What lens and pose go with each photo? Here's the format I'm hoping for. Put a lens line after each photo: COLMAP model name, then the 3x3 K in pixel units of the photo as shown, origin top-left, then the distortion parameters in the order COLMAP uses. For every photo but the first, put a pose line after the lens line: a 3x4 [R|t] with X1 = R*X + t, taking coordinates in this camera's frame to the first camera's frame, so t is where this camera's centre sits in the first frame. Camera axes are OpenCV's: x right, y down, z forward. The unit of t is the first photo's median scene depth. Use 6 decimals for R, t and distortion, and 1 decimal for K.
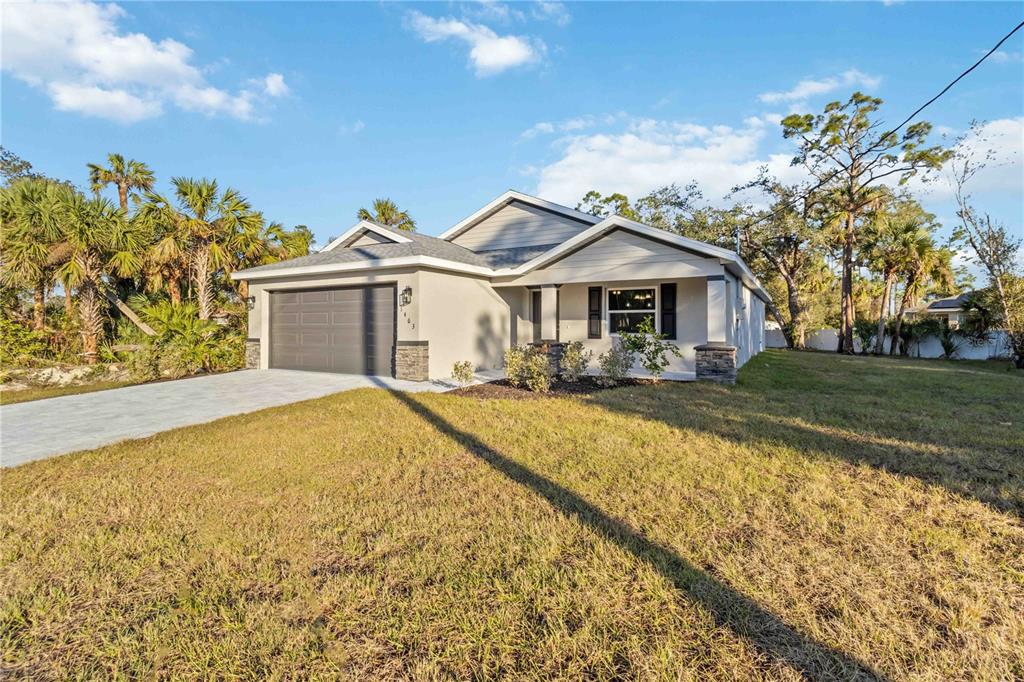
lens RADIAL K [[477.0, 0, 492.3], [0, 477.0, 333.3], [0, 0, 1]] dist [0.001318, 0.000206]
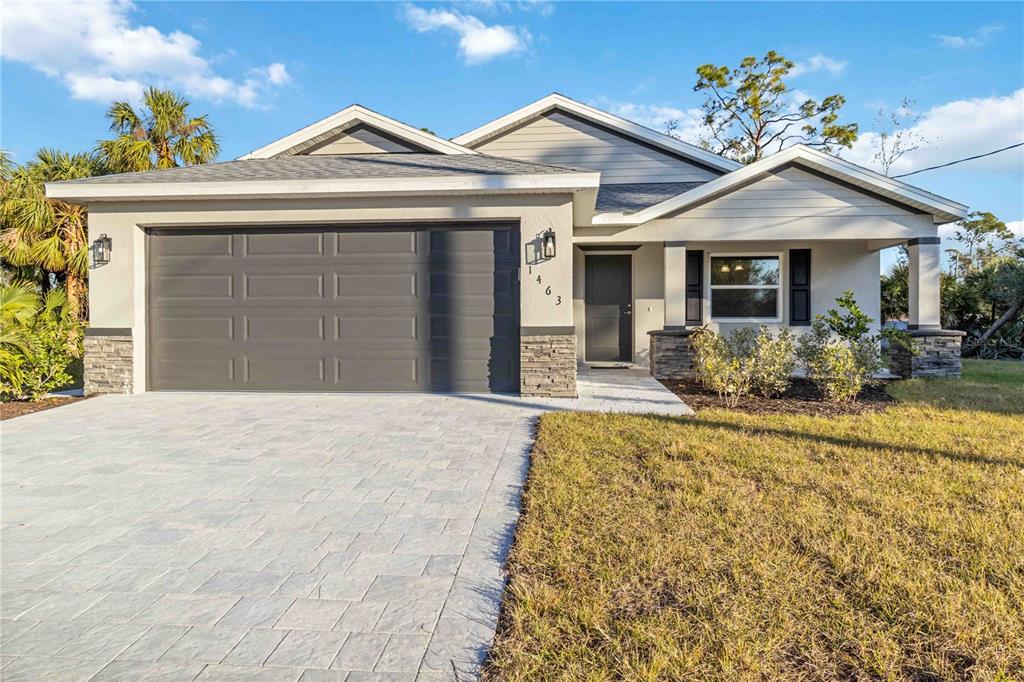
lens RADIAL K [[657.9, 0, 512.4], [0, 657.9, 338.6], [0, 0, 1]] dist [0.000871, -0.002583]
pose [[0.899212, -0.011725, 0.437357, -0.424575], [0.007516, 0.999907, 0.011355, 0.016017], [-0.437450, -0.006924, 0.899216, 0.249754]]
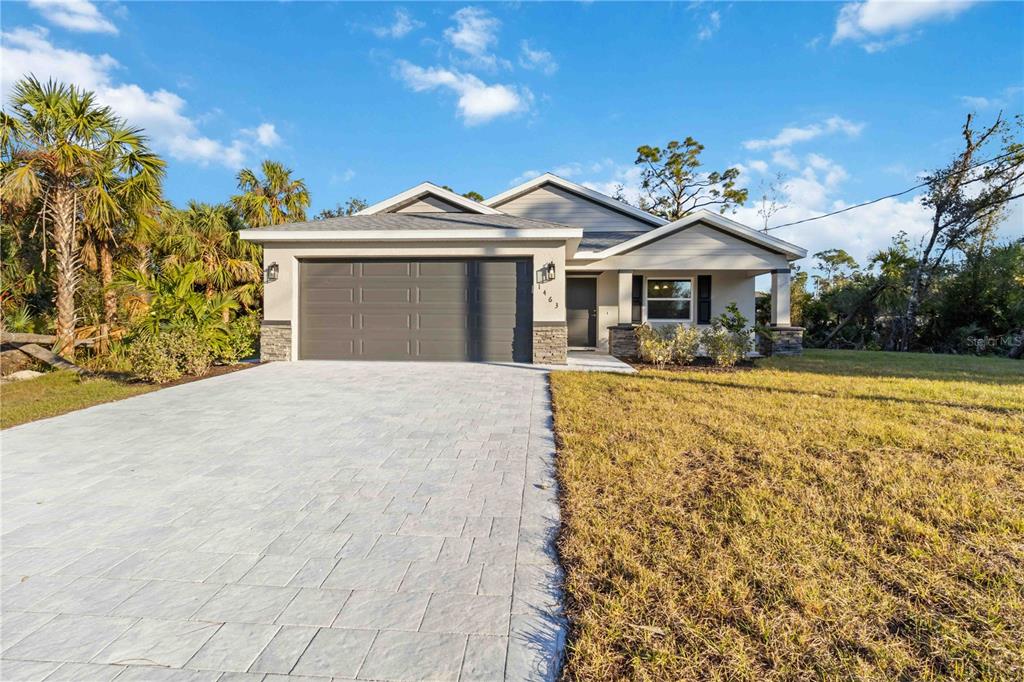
lens RADIAL K [[477.0, 0, 509.4], [0, 477.0, 340.1], [0, 0, 1]] dist [0.001318, 0.000206]
pose [[0.891666, -0.007456, 0.452632, -0.510185], [-0.000598, 0.999844, 0.017649, 0.027476], [-0.452693, -0.016008, 0.891522, 0.165147]]
